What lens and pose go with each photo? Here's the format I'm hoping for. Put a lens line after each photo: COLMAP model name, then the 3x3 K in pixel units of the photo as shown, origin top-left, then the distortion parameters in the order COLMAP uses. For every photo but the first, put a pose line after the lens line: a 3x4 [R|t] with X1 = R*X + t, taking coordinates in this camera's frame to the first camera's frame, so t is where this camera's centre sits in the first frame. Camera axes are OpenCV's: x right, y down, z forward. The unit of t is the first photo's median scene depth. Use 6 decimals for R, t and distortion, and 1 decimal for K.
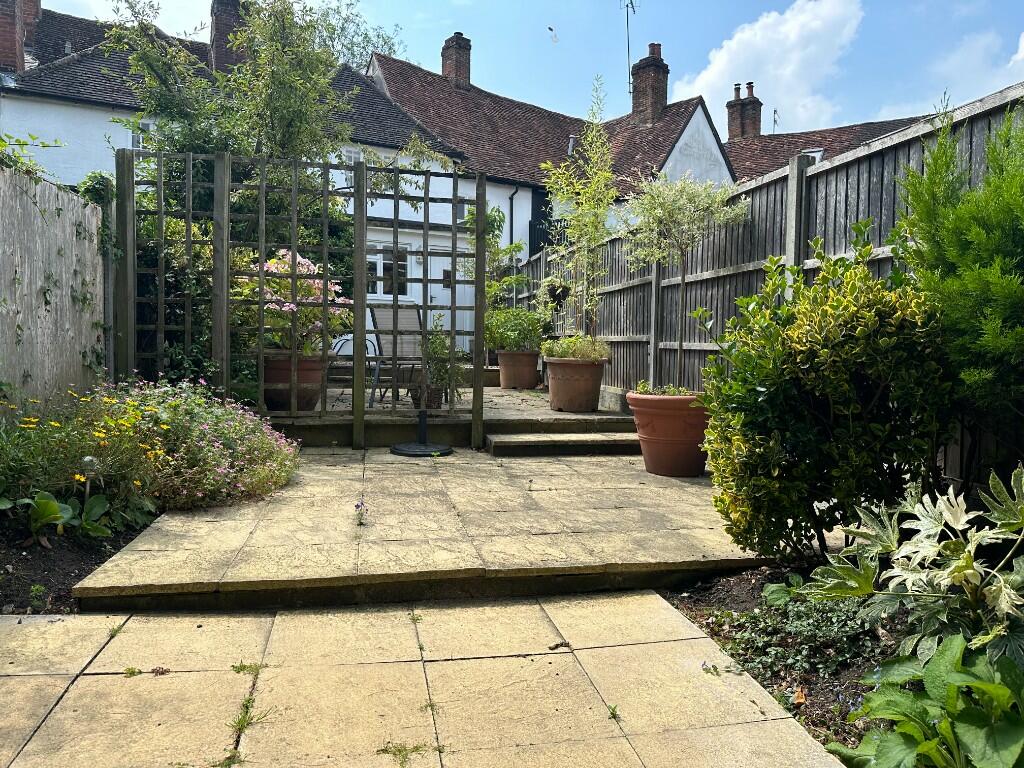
lens RADIAL K [[720.2, 0, 510.4], [0, 720.2, 384.0], [0, 0, 1]] dist [0.040095, -0.050641]
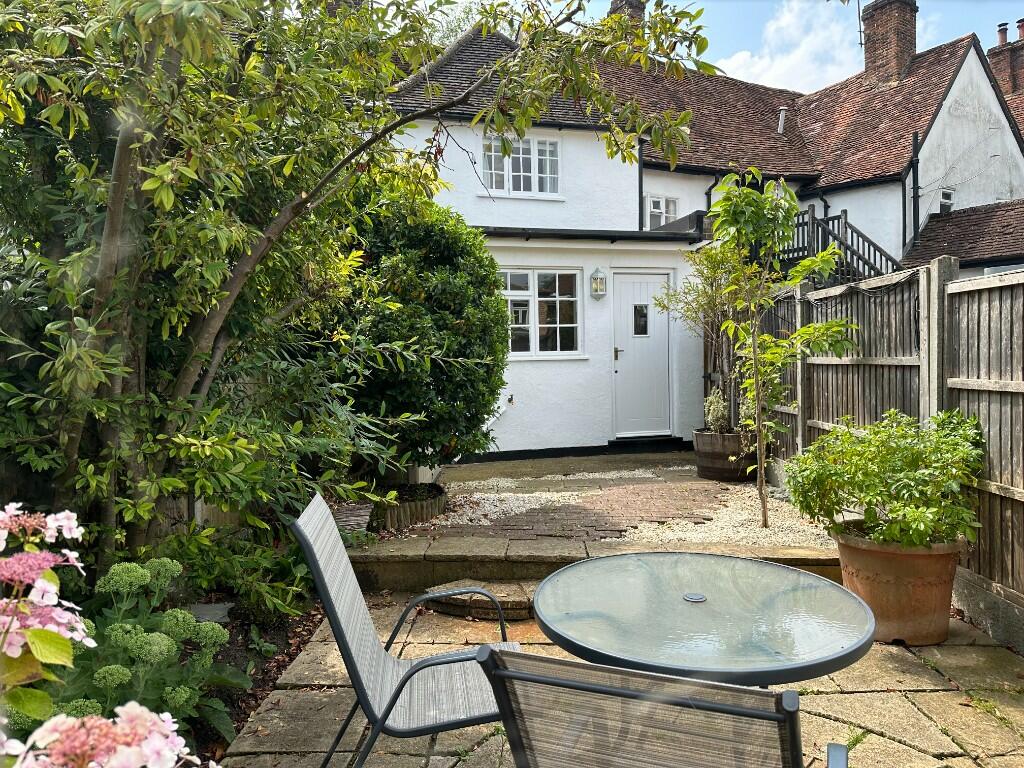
lens RADIAL K [[720.2, 0, 514.1], [0, 720.2, 381.5], [0, 0, 1]] dist [0.040095, -0.050641]
pose [[0.977878, -0.020306, -0.208189, -0.037823], [0.015862, 0.999610, -0.022995, -0.045884], [0.208575, 0.019184, 0.977818, 0.212945]]
